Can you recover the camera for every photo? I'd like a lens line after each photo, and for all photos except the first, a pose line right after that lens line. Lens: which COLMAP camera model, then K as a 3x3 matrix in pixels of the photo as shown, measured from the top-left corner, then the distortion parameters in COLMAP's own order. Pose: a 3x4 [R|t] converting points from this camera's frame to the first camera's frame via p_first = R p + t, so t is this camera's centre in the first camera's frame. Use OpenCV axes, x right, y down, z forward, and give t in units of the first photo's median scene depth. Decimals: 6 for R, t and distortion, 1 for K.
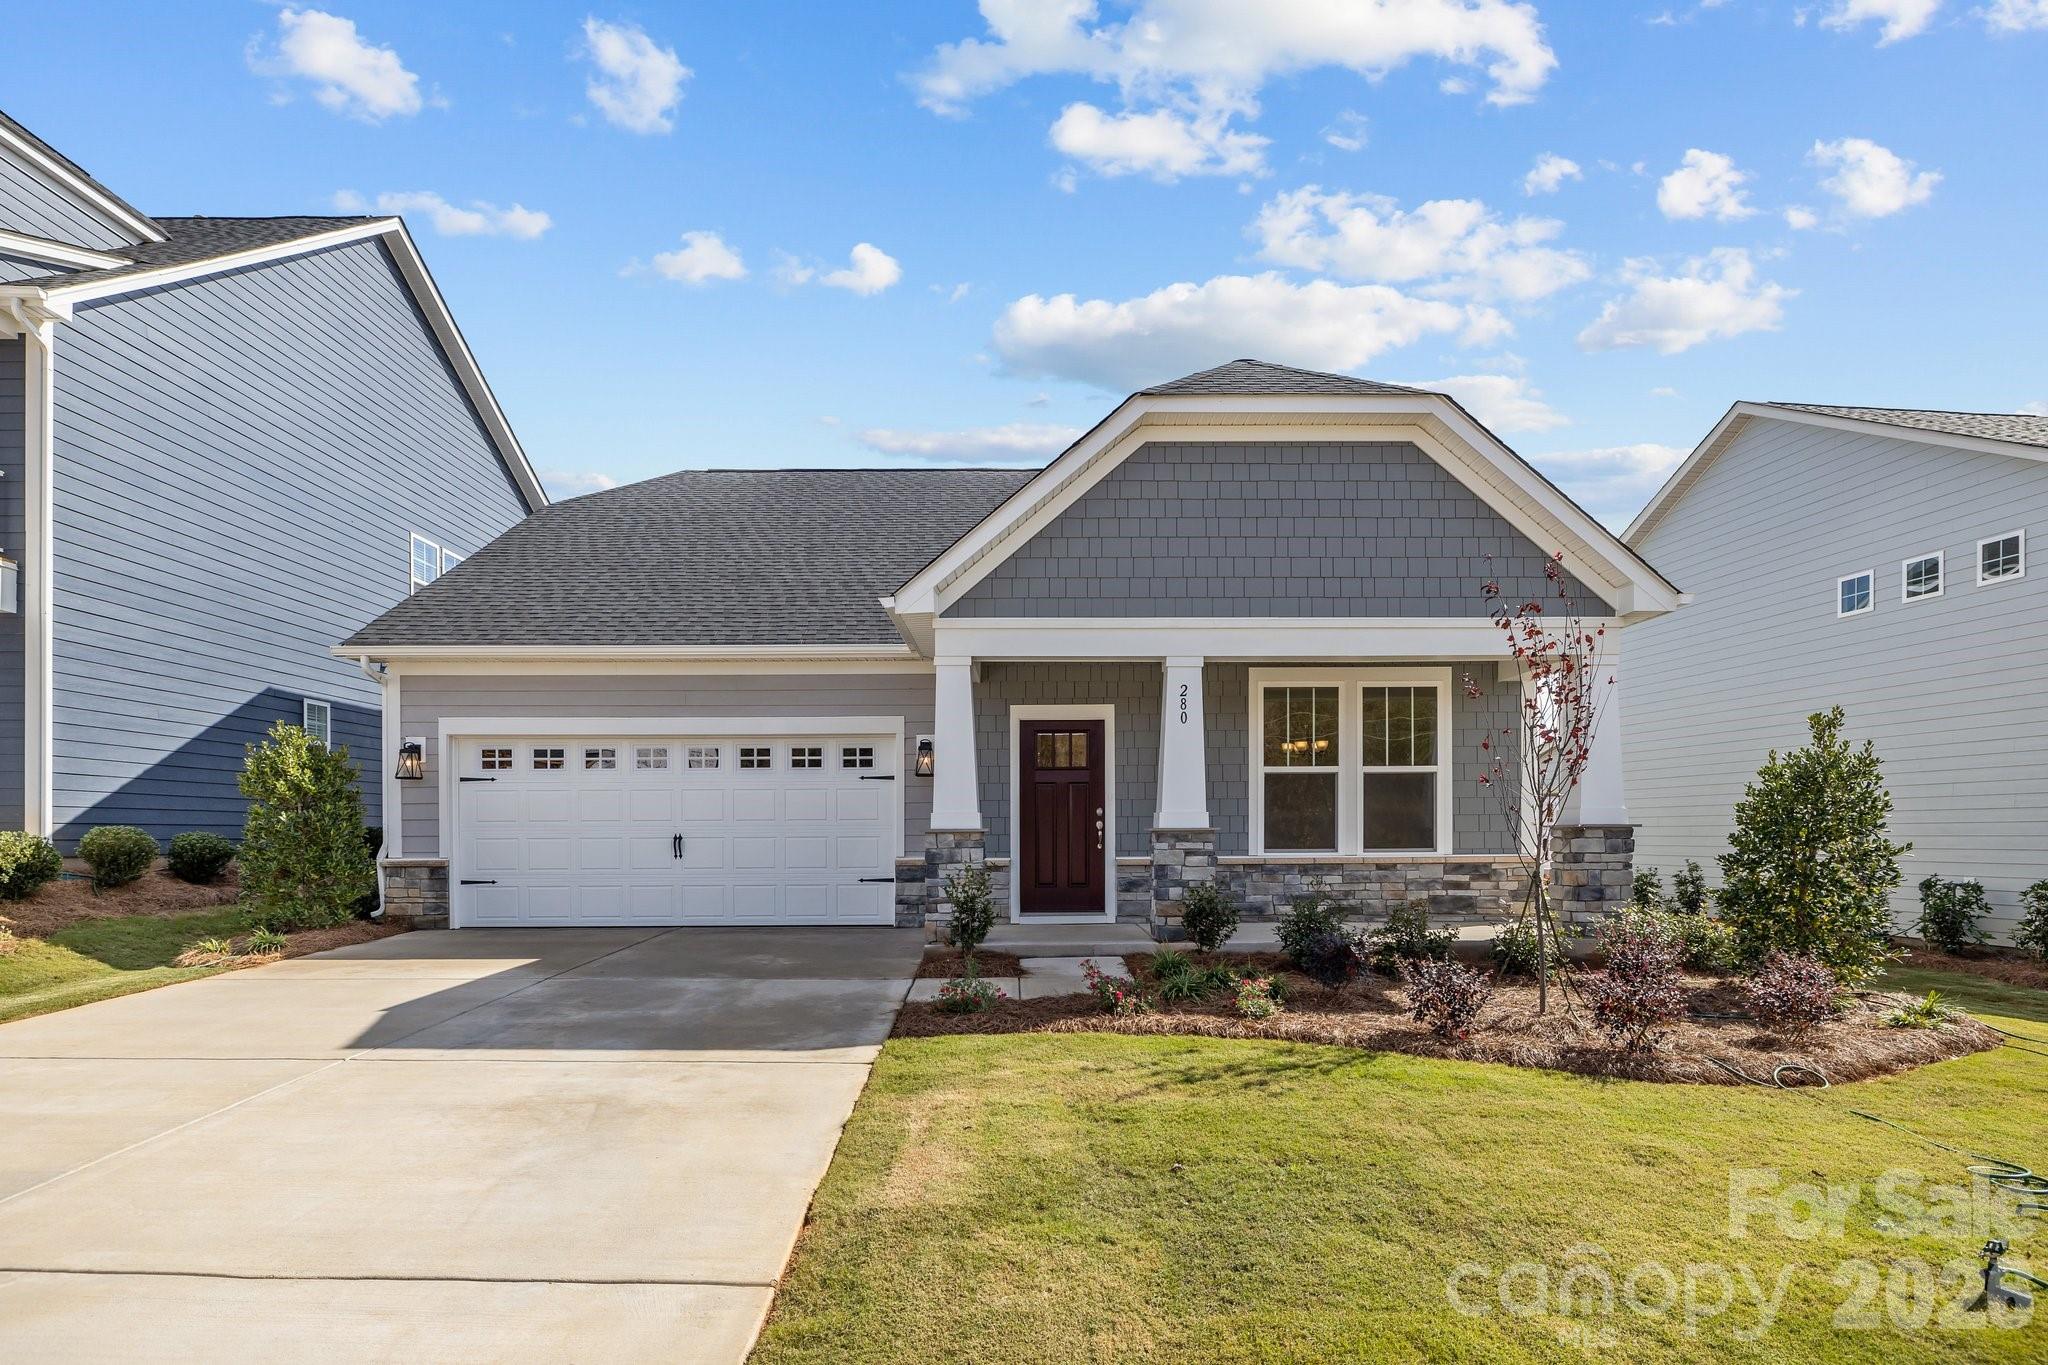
lens RADIAL K [[1062.7, 0, 1023.9], [0, 1062.7, 755.6], [0, 0, 1]] dist [-0.003124, 0.000205]
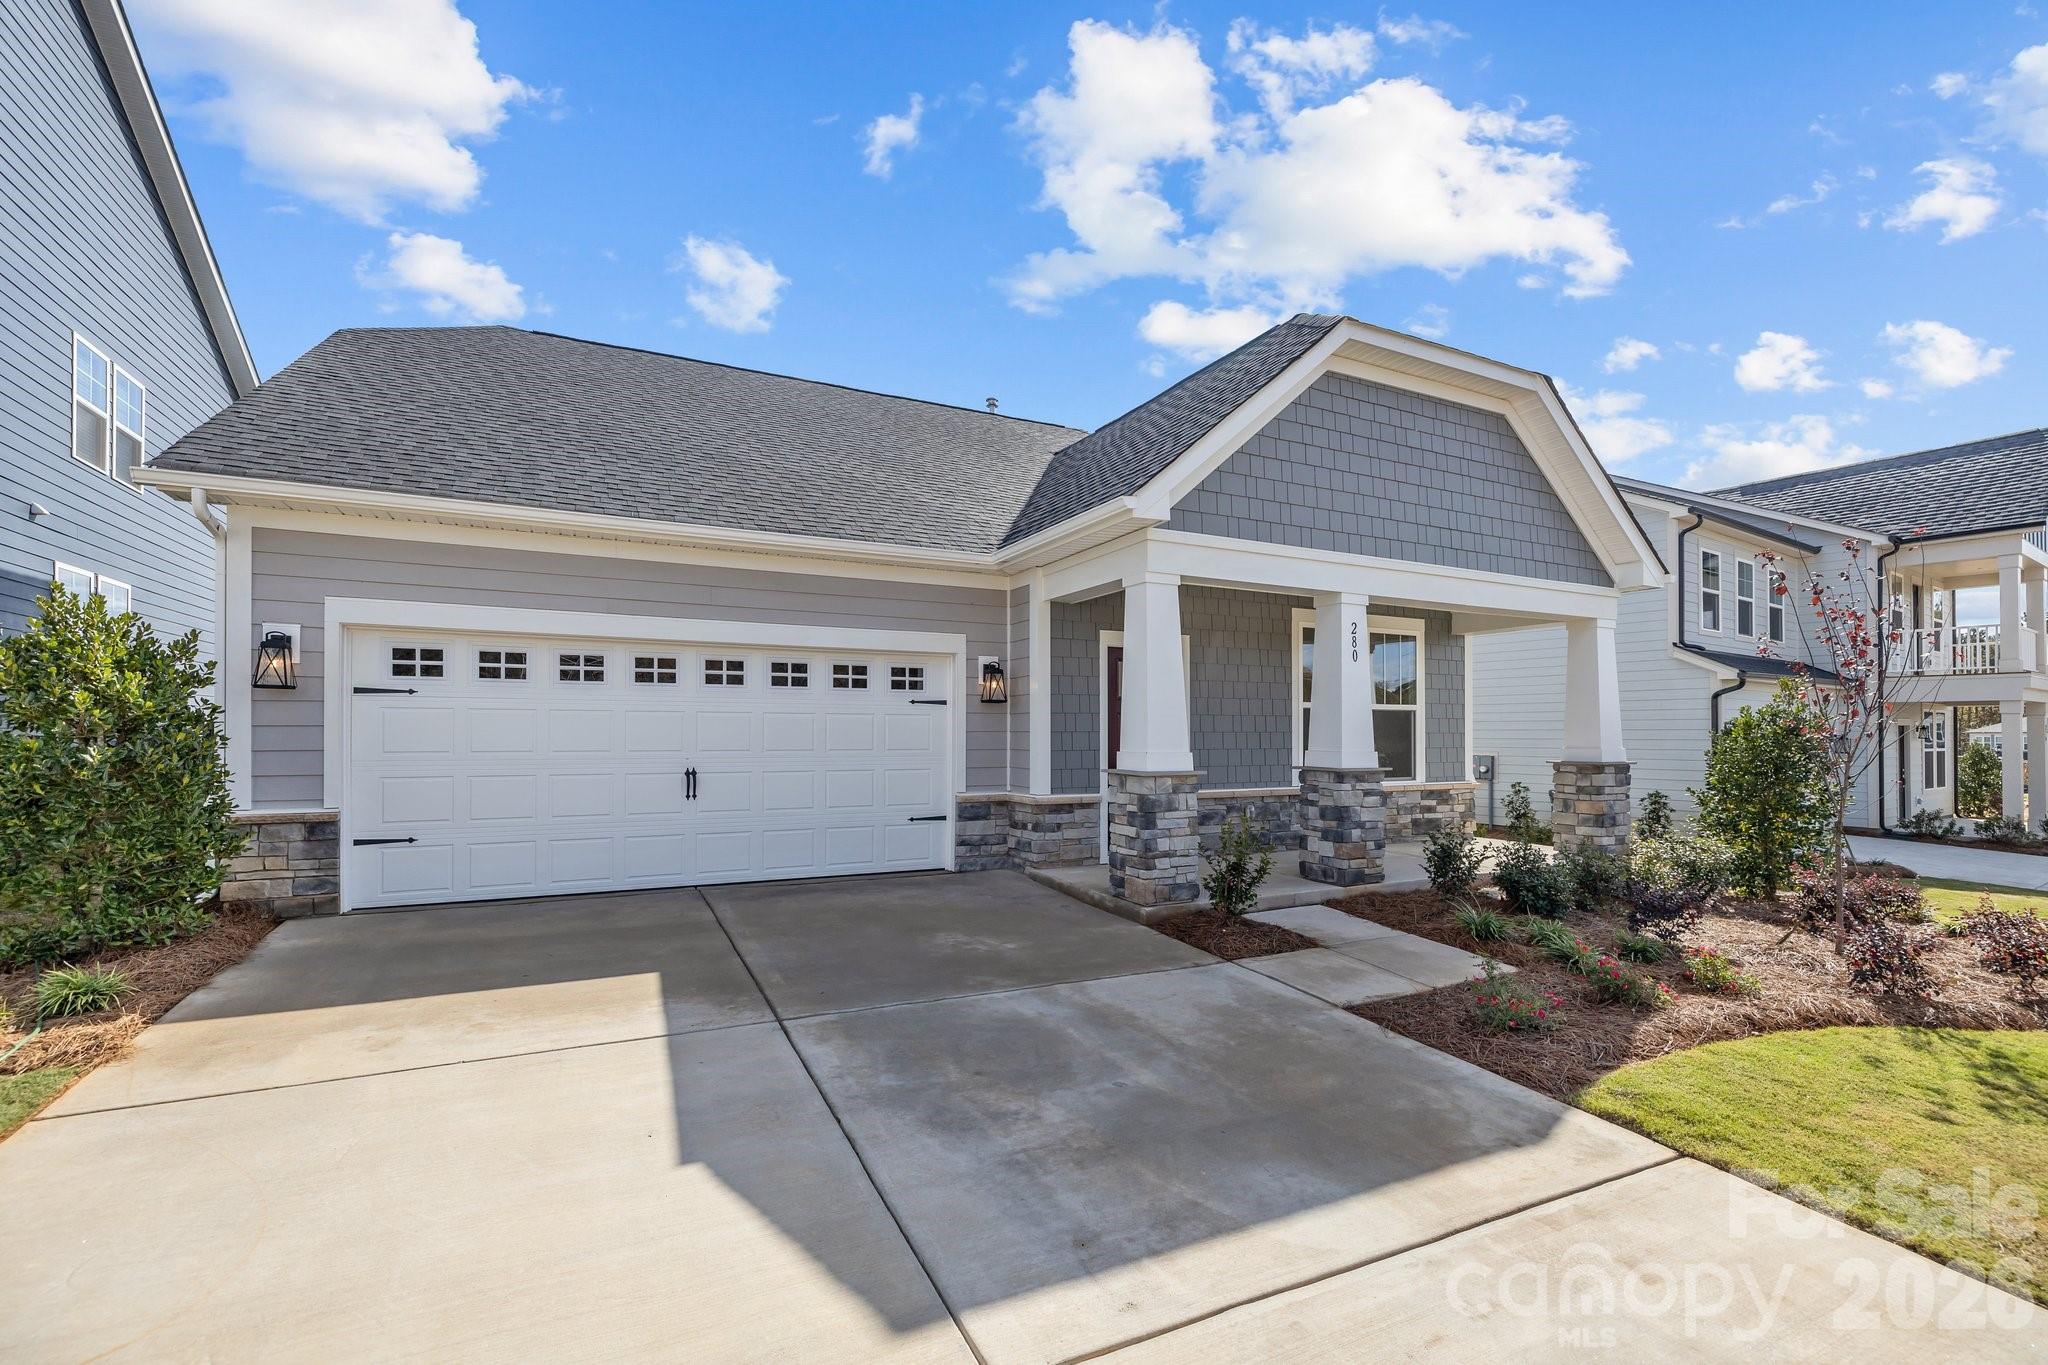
lens RADIAL K [[858.0, 0, 1017.2], [0, 858.0, 678.4], [0, 0, 1]] dist [-0.000257, -0.000043]
pose [[0.908577, 0.036285, 0.416138, -0.383635], [-0.039421, 0.999222, -0.001056, -0.001107], [-0.415853, -0.015445, 0.909301, 0.334008]]
